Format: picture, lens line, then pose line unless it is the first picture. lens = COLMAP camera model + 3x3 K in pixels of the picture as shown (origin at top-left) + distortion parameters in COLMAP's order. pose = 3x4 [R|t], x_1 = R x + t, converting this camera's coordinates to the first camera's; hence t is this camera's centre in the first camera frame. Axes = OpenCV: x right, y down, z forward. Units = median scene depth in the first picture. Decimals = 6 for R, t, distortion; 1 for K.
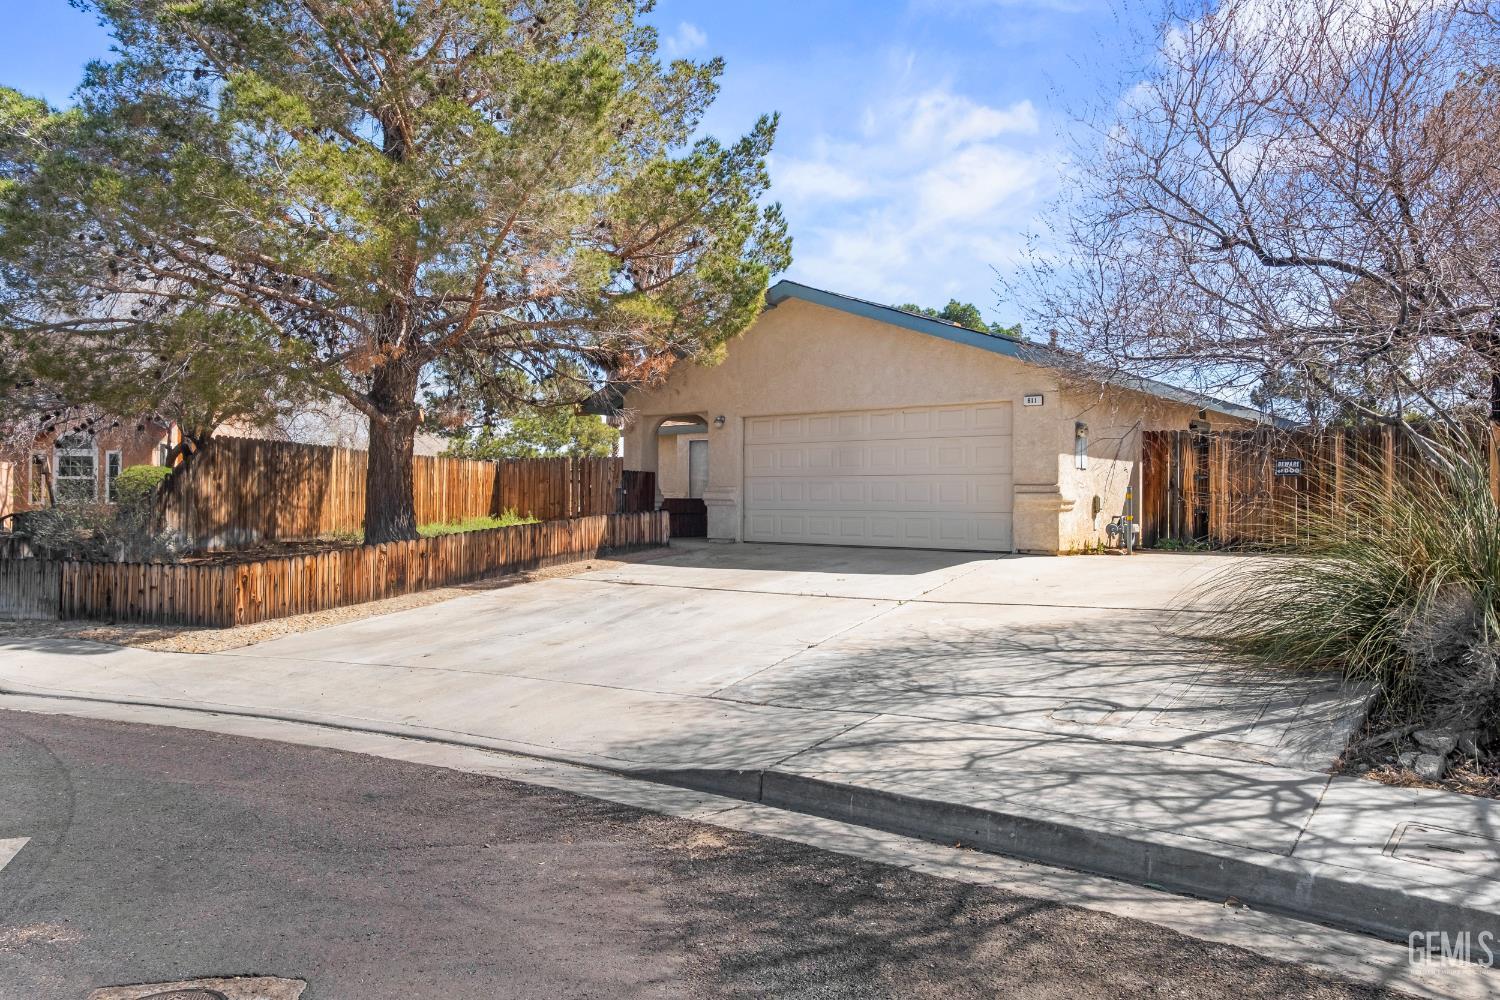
lens RADIAL K [[1013.3, 0, 750.0], [0, 1013.3, 500.0], [0, 0, 1]] dist [0.002593, 0.000402]
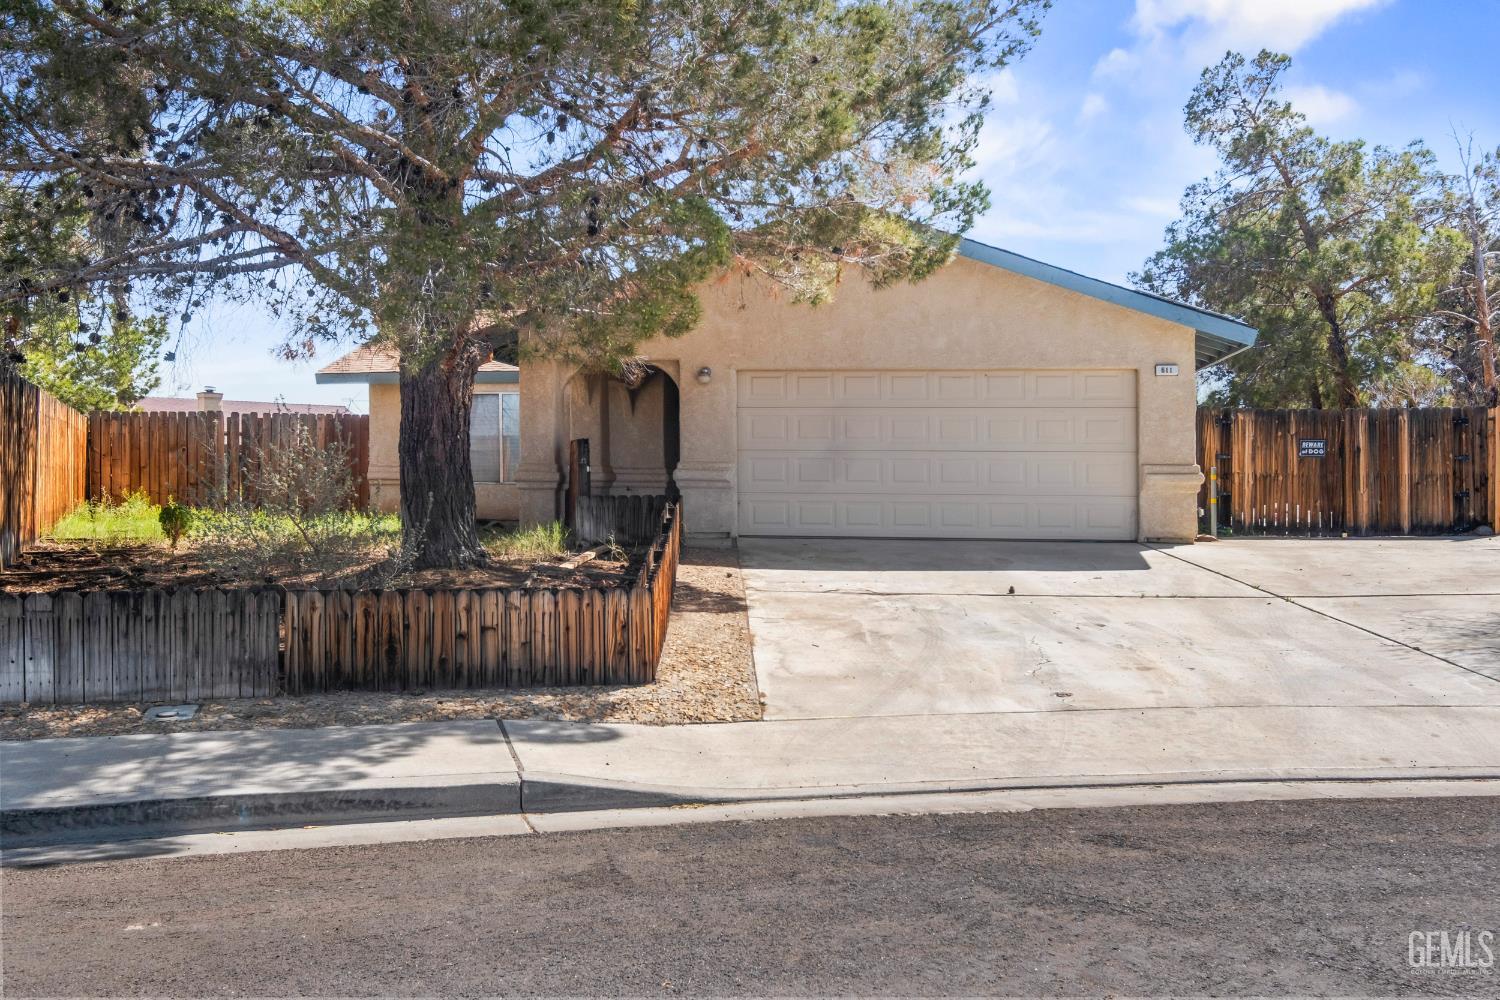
lens RADIAL K [[1369.4, 0, 748.5], [0, 1369.4, 483.9], [0, 0, 1]] dist [-0.009373, 0.008747]
pose [[0.863304, -0.001733, 0.504681, -0.691557], [-0.001656, 0.999979, 0.006268, -0.005616], [-0.504681, -0.006247, 0.863283, 0.160682]]
